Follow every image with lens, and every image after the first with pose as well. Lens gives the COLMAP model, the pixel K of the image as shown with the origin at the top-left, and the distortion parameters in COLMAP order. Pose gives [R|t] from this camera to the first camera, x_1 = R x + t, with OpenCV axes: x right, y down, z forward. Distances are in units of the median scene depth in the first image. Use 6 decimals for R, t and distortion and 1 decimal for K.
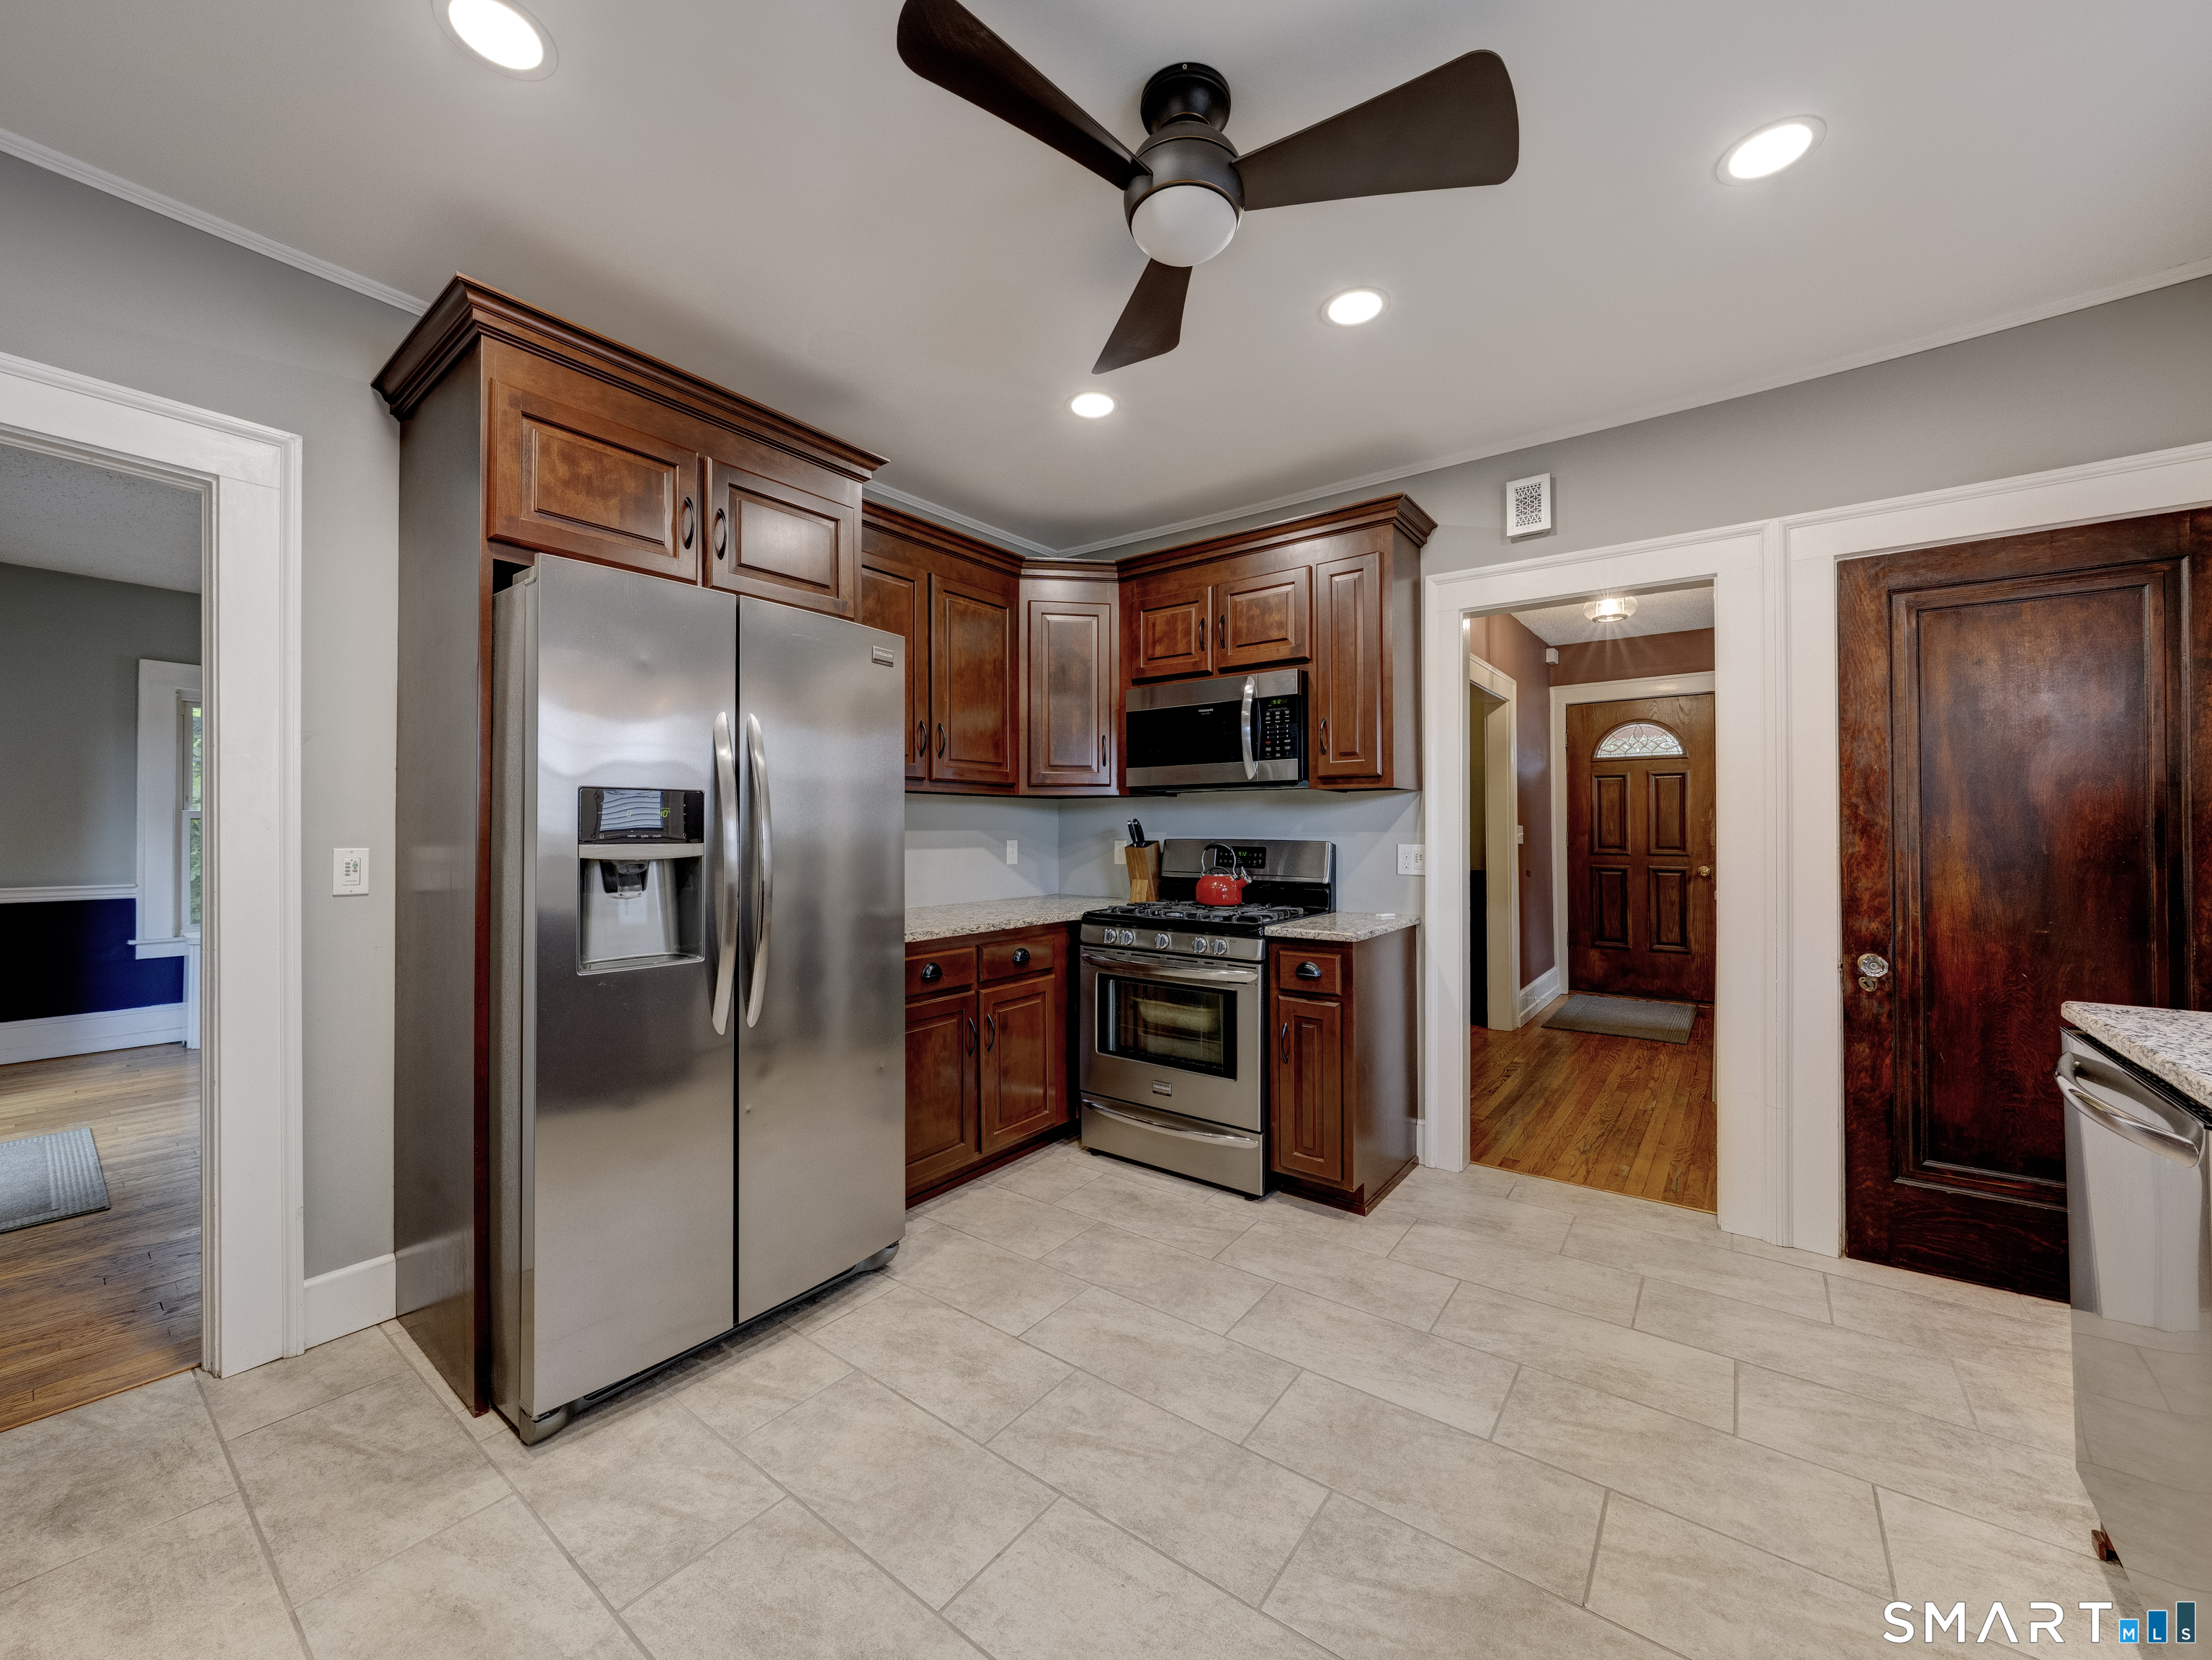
lens RADIAL K [[864.3, 0, 1085.2], [0, 864.3, 828.8], [0, 0, 1]] dist [-0.001531, 0.000238]
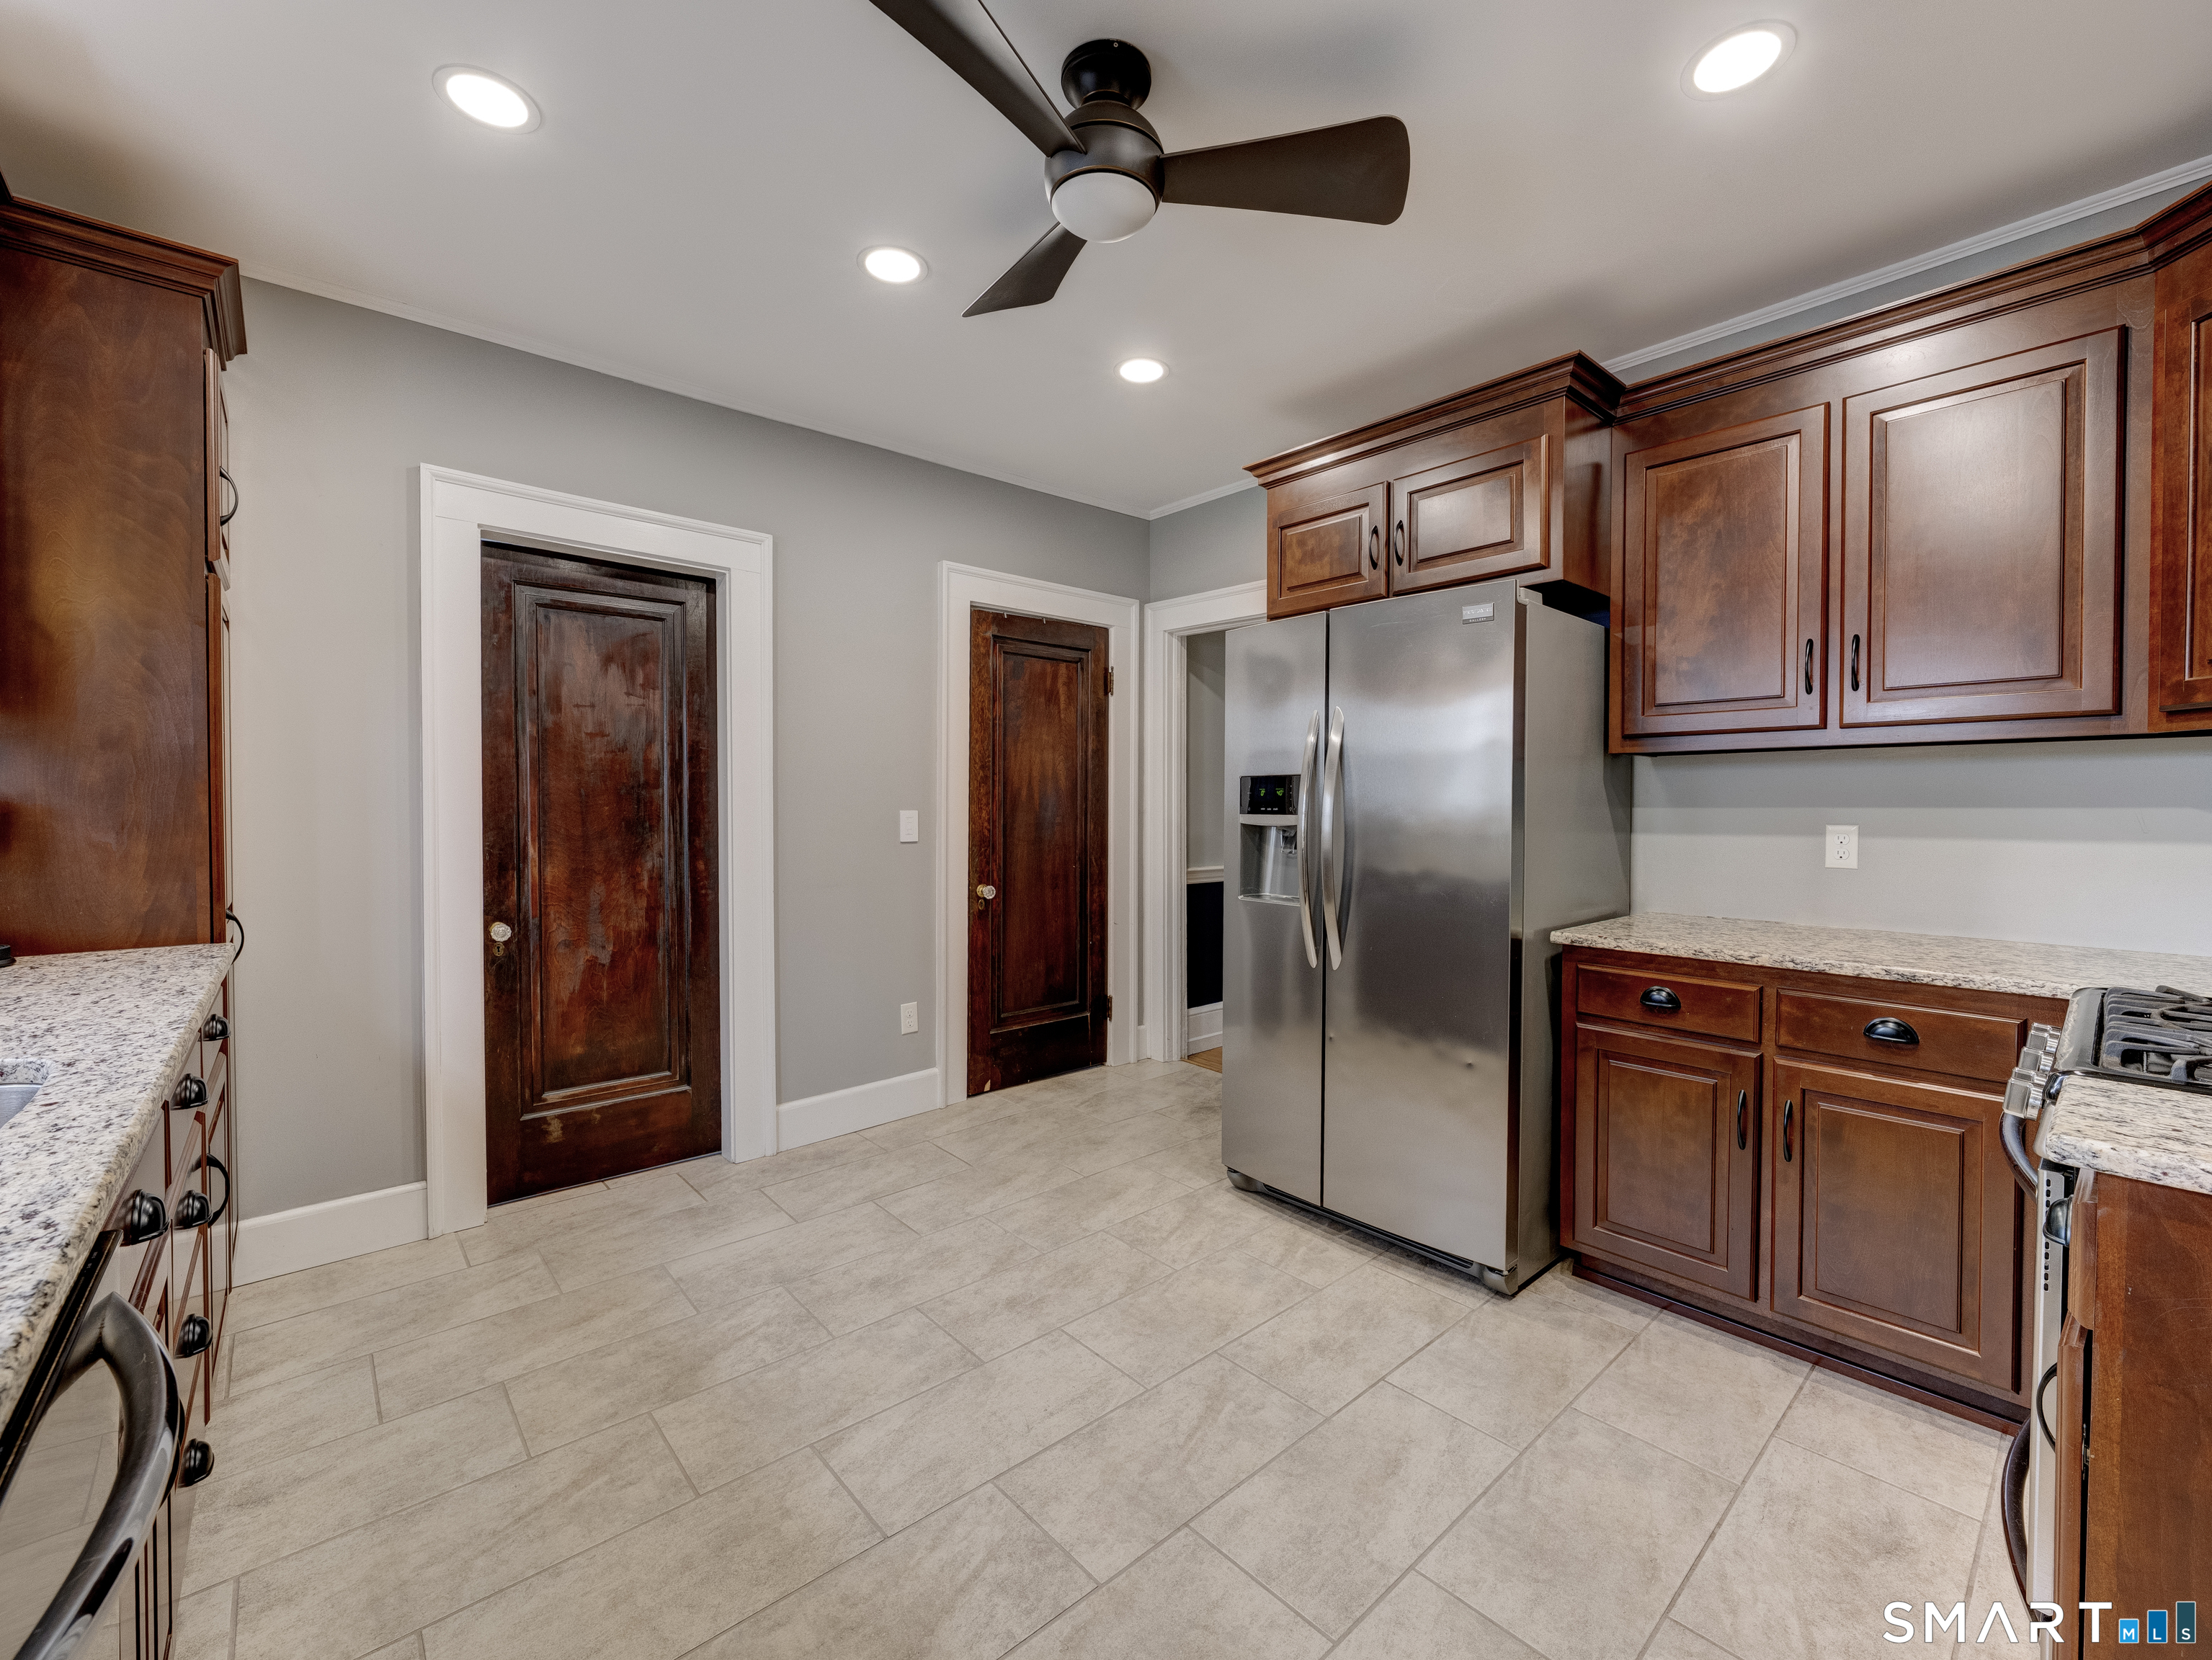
lens RADIAL K [[902.3, 0, 1105.8], [0, 902.3, 824.8], [0, 0, 1]] dist [-0.004673, 0.000861]
pose [[-0.183714, 0.020520, -0.982766, 0.941369], [-0.003840, 0.999759, 0.021593, 0.003798], [0.982972, 0.007740, -0.183591, 0.964385]]
